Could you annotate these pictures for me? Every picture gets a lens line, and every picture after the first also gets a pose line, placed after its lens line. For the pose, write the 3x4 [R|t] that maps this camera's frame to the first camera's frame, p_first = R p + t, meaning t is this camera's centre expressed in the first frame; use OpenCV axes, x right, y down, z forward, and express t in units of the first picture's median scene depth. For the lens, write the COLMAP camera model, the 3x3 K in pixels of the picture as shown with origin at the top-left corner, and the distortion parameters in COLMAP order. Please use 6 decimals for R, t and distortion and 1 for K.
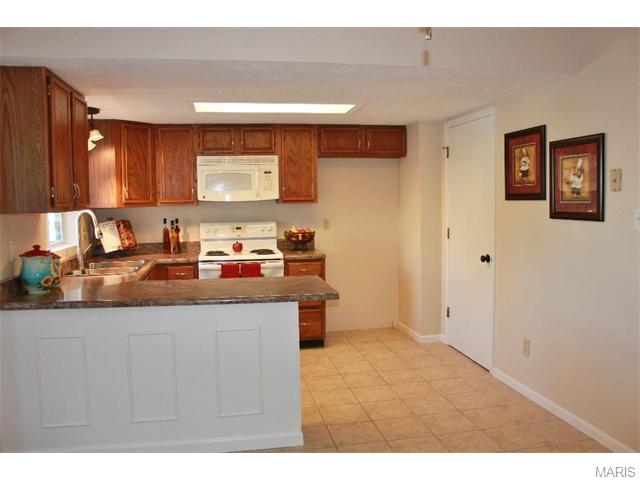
lens RADIAL K [[531.1, 0, 320.0], [0, 531.1, 240.0], [0, 0, 1]] dist [-0.167558, 0.115606]
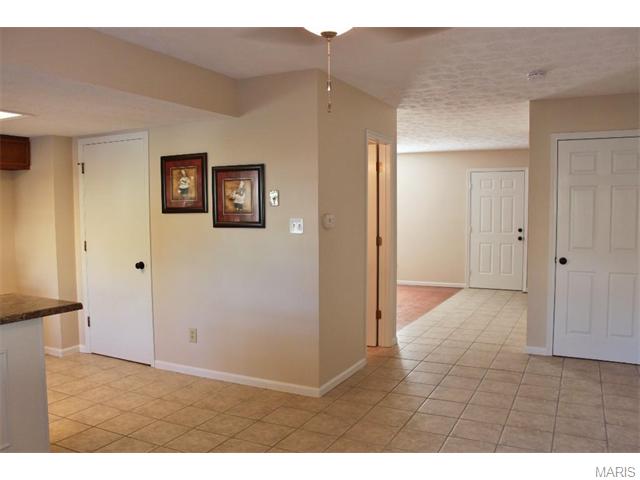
lens RADIAL K [[531.1, 0, 320.0], [0, 531.1, 240.0], [0, 0, 1]] dist [-0.167558, 0.115606]
pose [[0.598555, -0.032917, 0.800405, -0.421484], [0.057480, 0.998345, -0.001927, 0.006257], [-0.799017, 0.047161, 0.599457, 0.021133]]
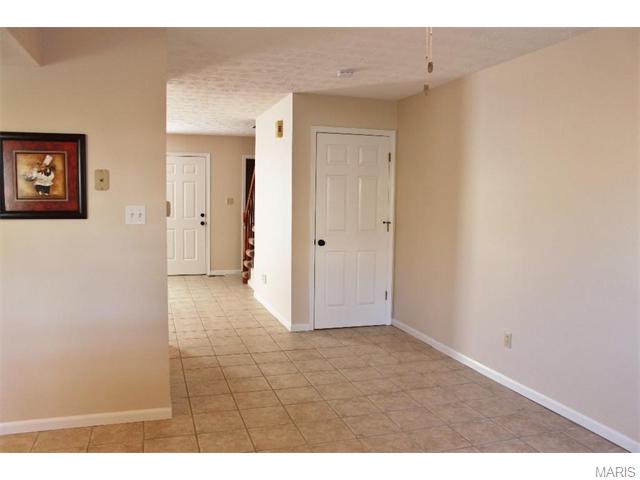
lens RADIAL K [[531.1, 0, 320.0], [0, 531.1, 240.0], [0, 0, 1]] dist [-0.167558, 0.115606]
pose [[-0.145521, -0.068932, 0.986951, -0.476395], [0.067520, 0.994552, 0.079418, -0.037055], [-0.987048, 0.078196, -0.140074, 0.570555]]
